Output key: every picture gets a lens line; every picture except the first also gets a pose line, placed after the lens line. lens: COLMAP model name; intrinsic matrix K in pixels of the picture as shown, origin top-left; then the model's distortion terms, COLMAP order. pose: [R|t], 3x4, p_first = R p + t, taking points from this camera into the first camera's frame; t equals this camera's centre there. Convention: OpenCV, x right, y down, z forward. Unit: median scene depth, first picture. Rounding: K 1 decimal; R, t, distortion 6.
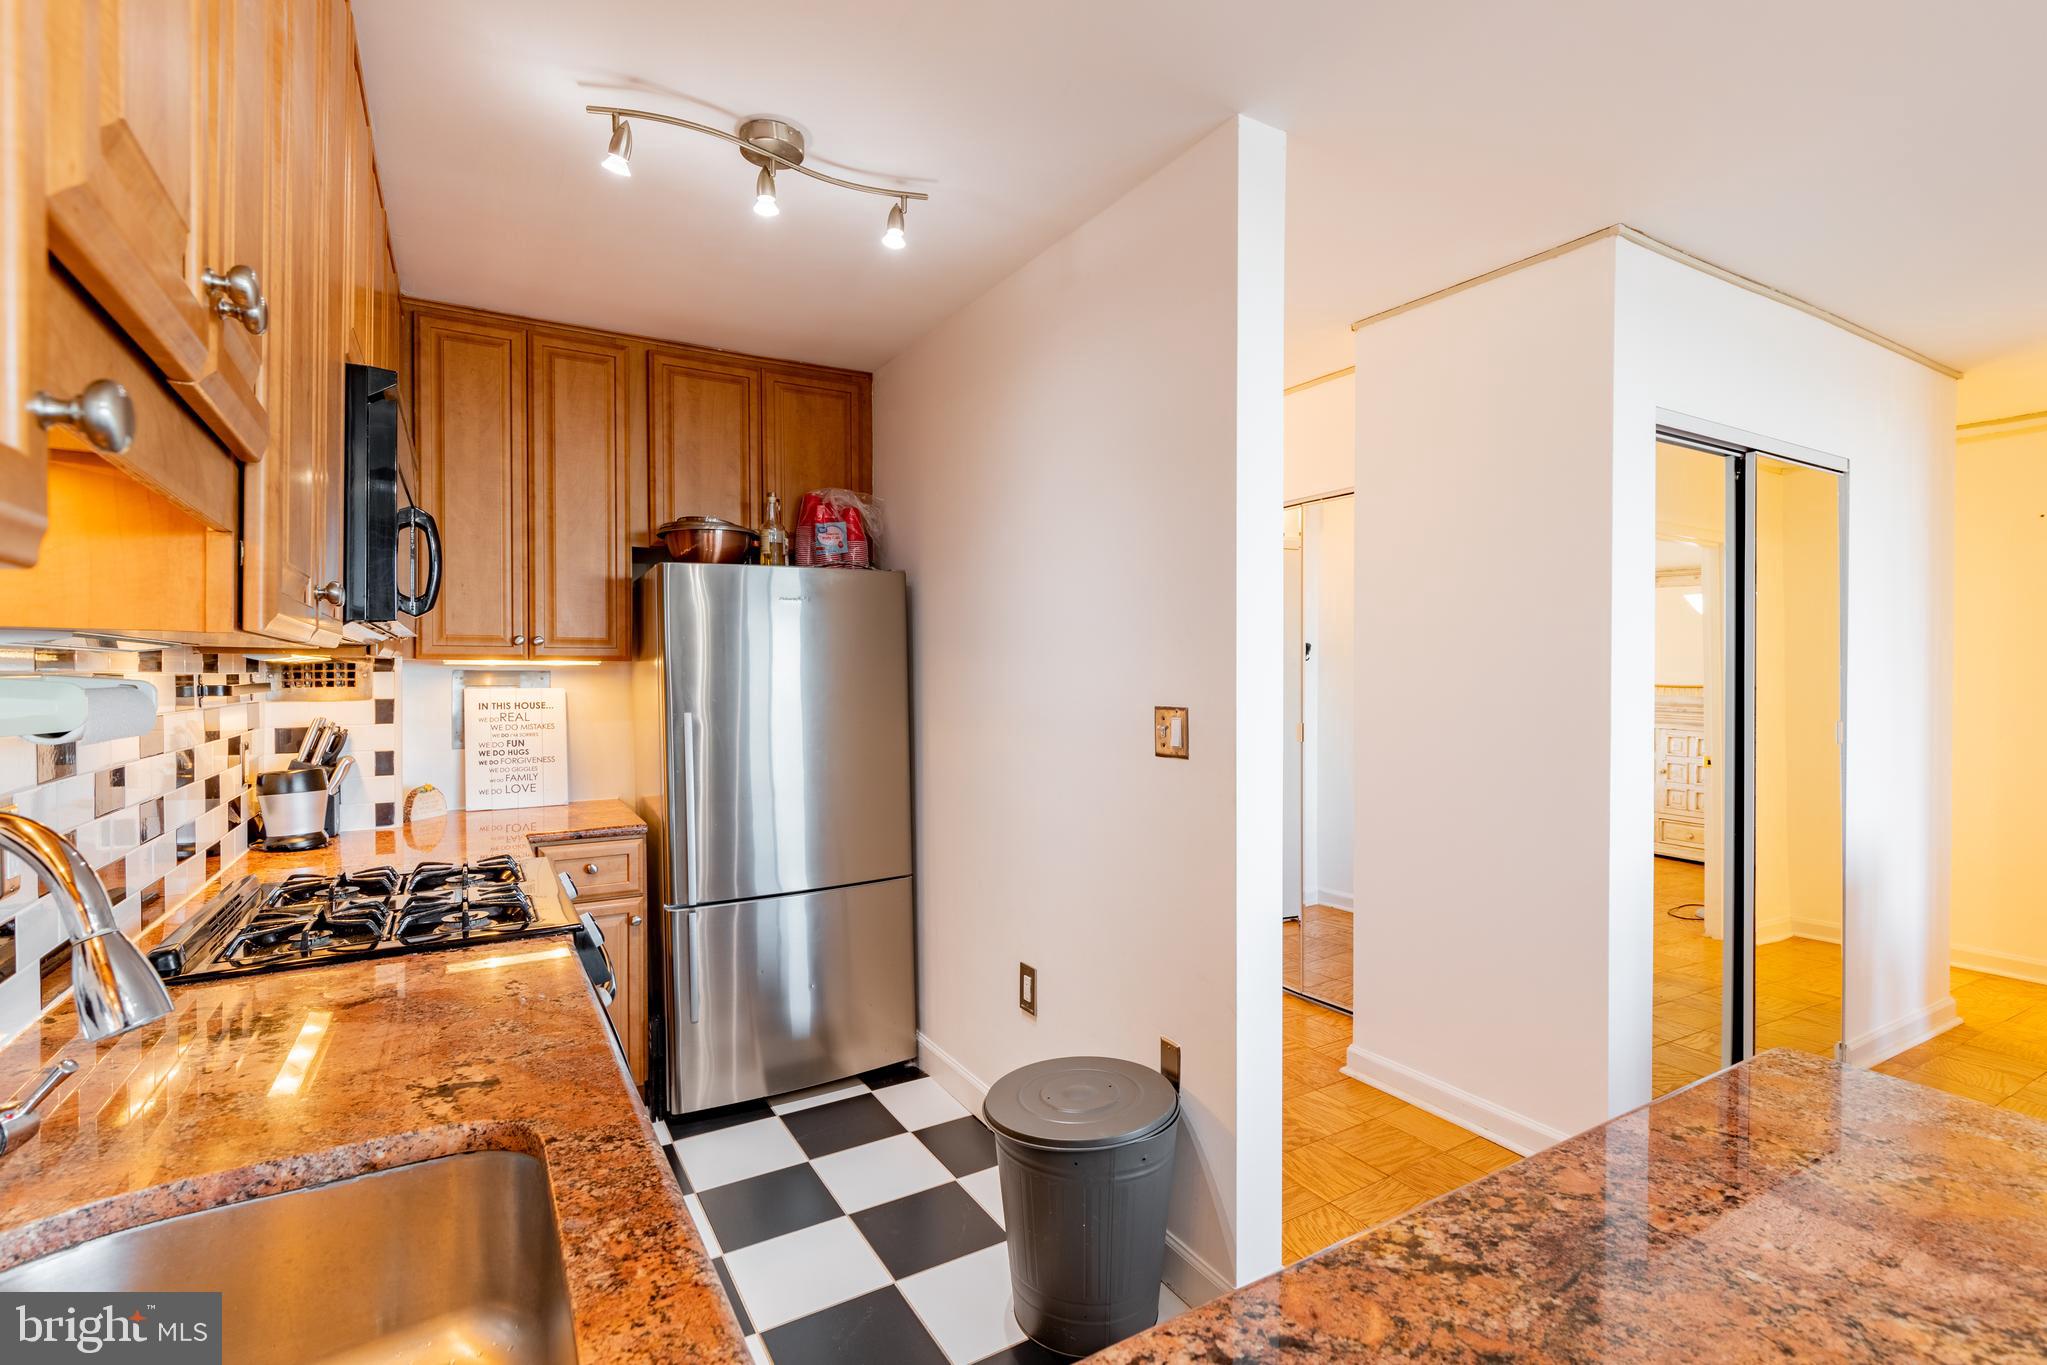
lens RADIAL K [[925.3, 0, 987.2], [0, 925.3, 679.3], [0, 0, 1]] dist [-0.000545, -0.000317]
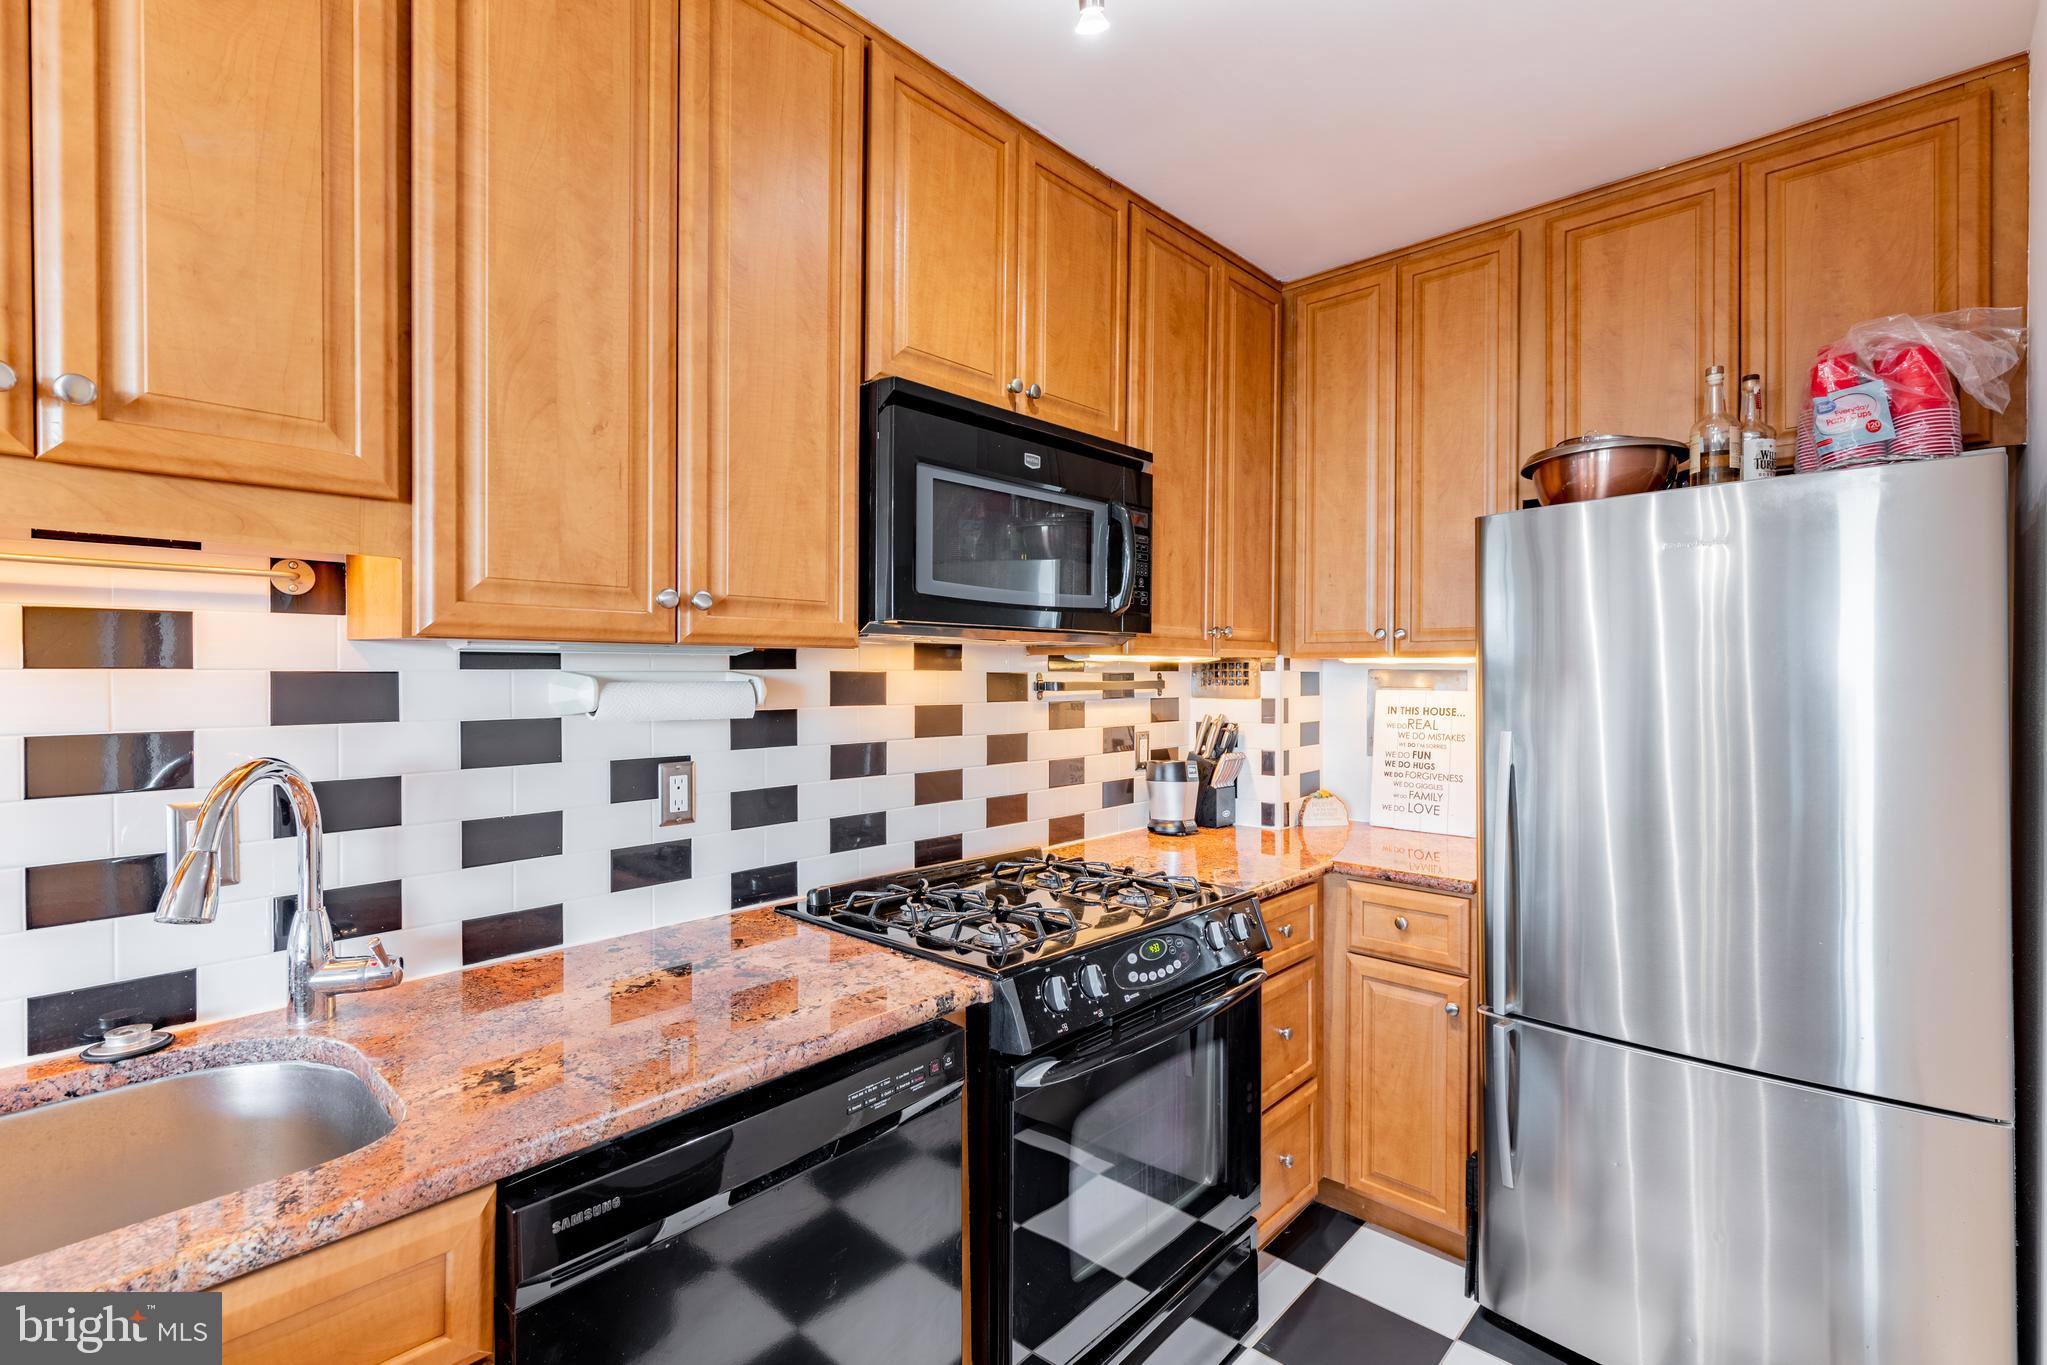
lens RADIAL K [[925.3, 0, 1027.5], [0, 925.3, 679.6], [0, 0, 1]] dist [-0.000545, -0.000317]
pose [[0.325016, 0.008128, -0.945674, 0.189888], [-0.008587, 0.999947, 0.005643, -0.002073], [0.945670, 0.006287, 0.325068, 0.406685]]
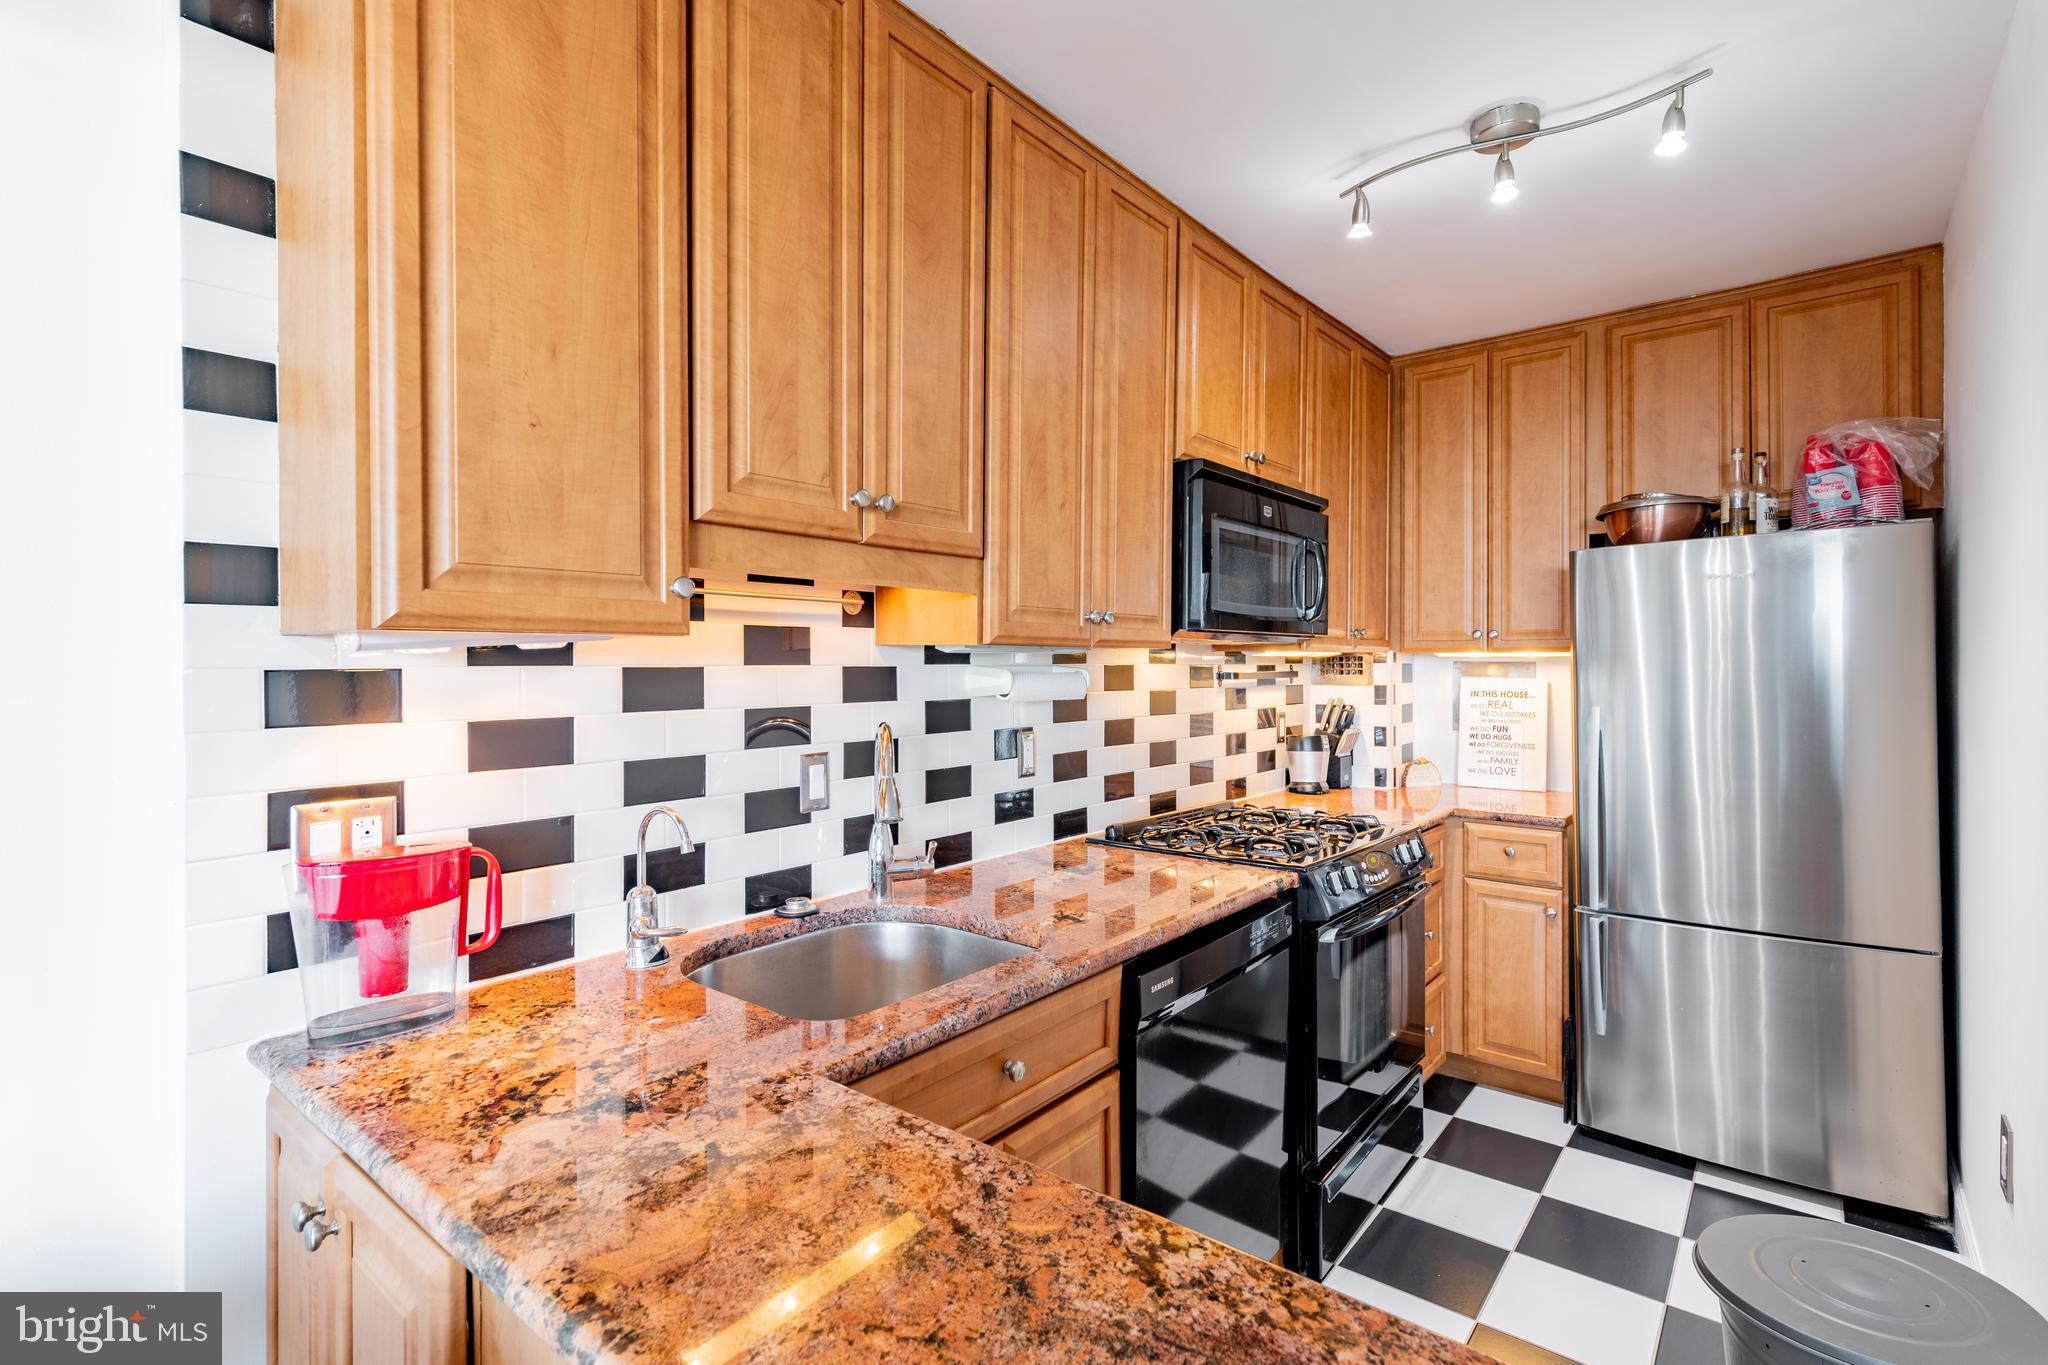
lens RADIAL K [[925.7, 0, 1068.1], [0, 925.7, 663.8], [0, 0, 1]] dist [-0.000545, -0.000317]
pose [[0.387580, -0.000034, -0.921836, 0.313502], [-0.005553, 0.999982, -0.002371, -0.001685], [0.921819, 0.006038, 0.387572, 0.121546]]
